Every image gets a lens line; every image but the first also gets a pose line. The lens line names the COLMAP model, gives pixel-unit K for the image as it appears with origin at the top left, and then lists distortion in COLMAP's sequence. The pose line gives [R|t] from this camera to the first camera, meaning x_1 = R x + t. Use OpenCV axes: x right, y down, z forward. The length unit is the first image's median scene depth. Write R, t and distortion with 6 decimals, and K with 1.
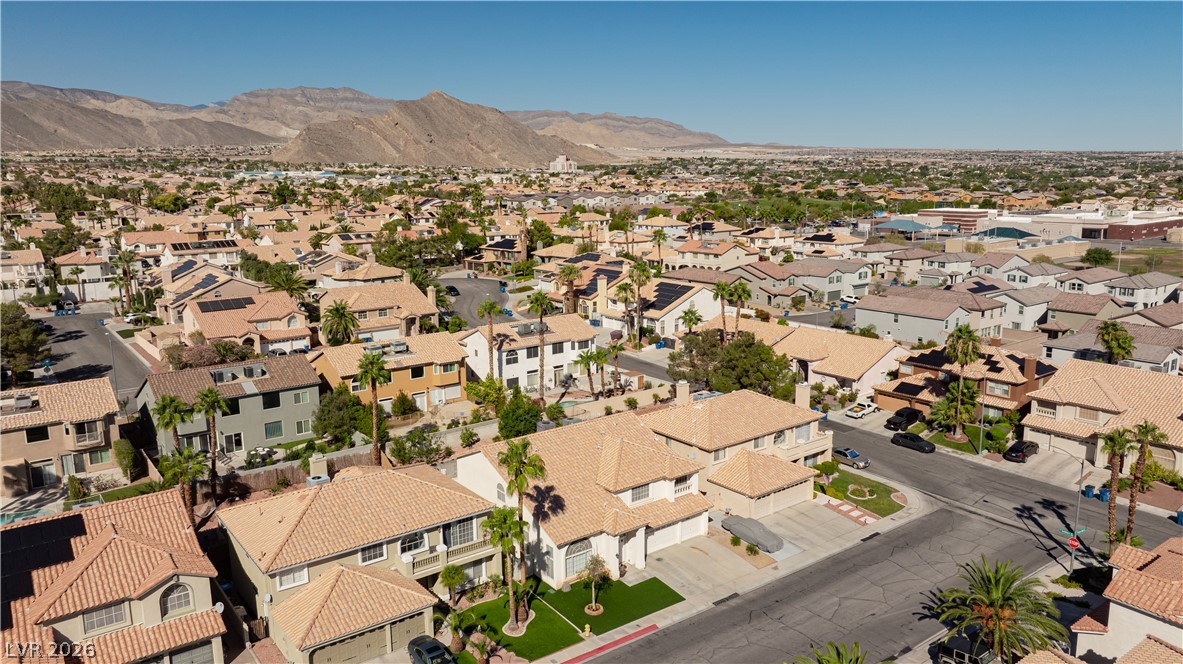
lens RADIAL K [[833.9, 0, 591.5], [0, 833.9, 332.0], [0, 0, 1]] dist [-0.009046, -0.004172]
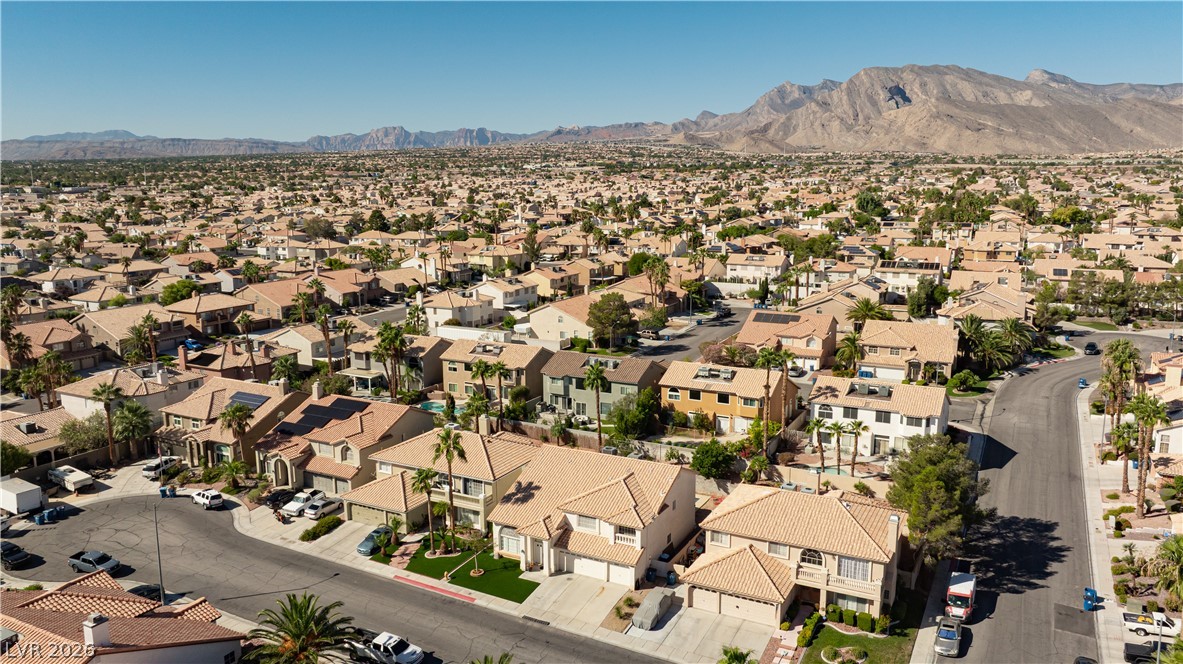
lens RADIAL K [[833.9, 0, 591.5], [0, 833.9, 332.0], [0, 0, 1]] dist [-0.009046, -0.004172]
pose [[0.427819, 0.173259, -0.887103, 0.659898], [-0.173052, 0.979001, 0.107751, -0.123265], [0.887144, 0.107417, 0.448818, 0.281180]]
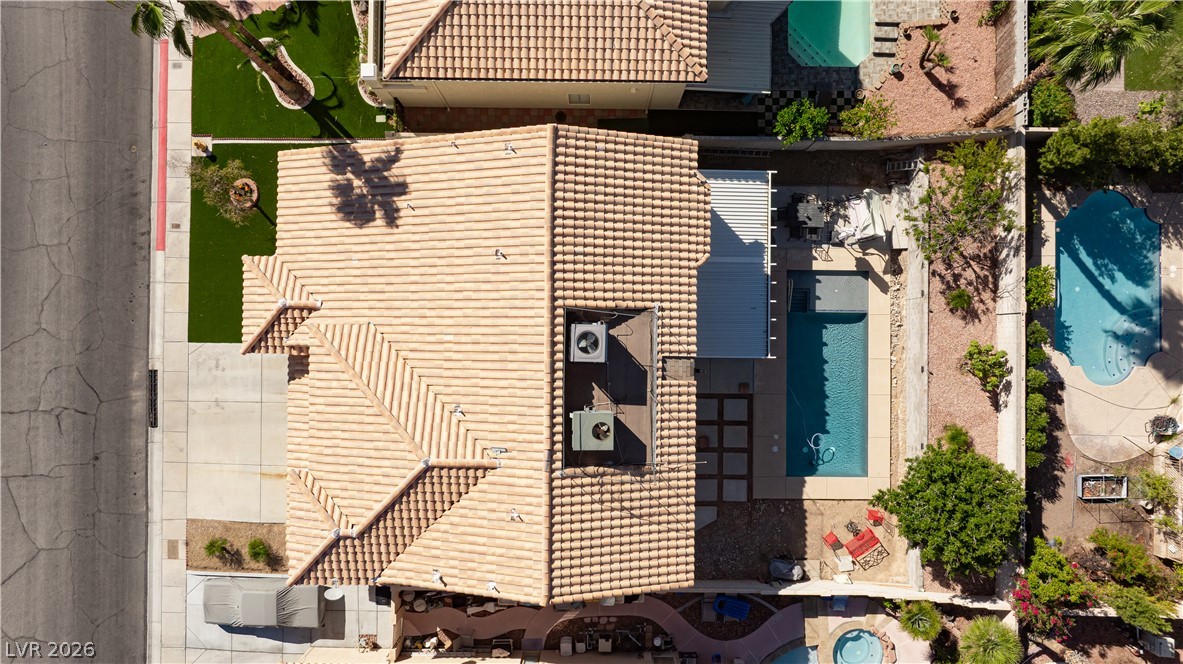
lens RADIAL K [[833.9, 0, 591.5], [0, 833.9, 332.0], [0, 0, 1]] dist [-0.009046, -0.004172]
pose [[-0.603831, 0.796764, 0.023559, -0.046257], [-0.125549, -0.124251, 0.984276, -0.173895], [0.787163, 0.591379, 0.175060, 0.628794]]
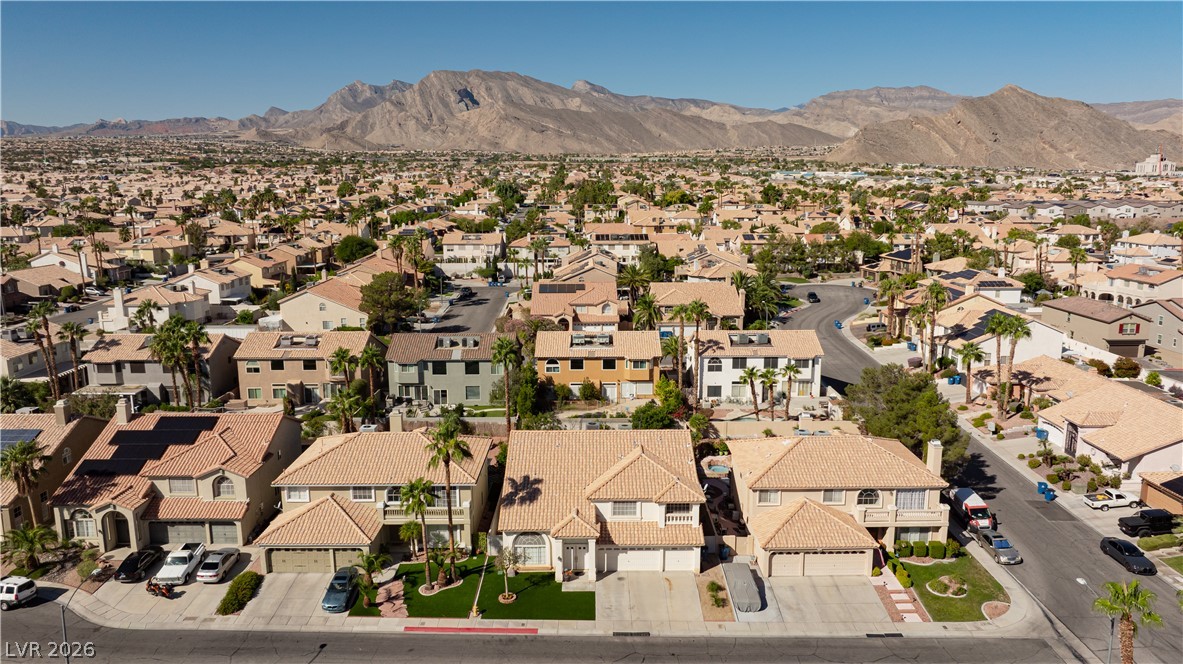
lens RADIAL K [[825.9, 0, 585.8], [0, 825.9, 330.6], [0, 0, 1]] dist [-0.015356, -0.001537]
pose [[0.796558, 0.119905, -0.592552, 0.359606], [-0.119606, 0.992017, 0.039954, -0.030962], [0.592612, 0.039047, 0.804541, 0.111168]]
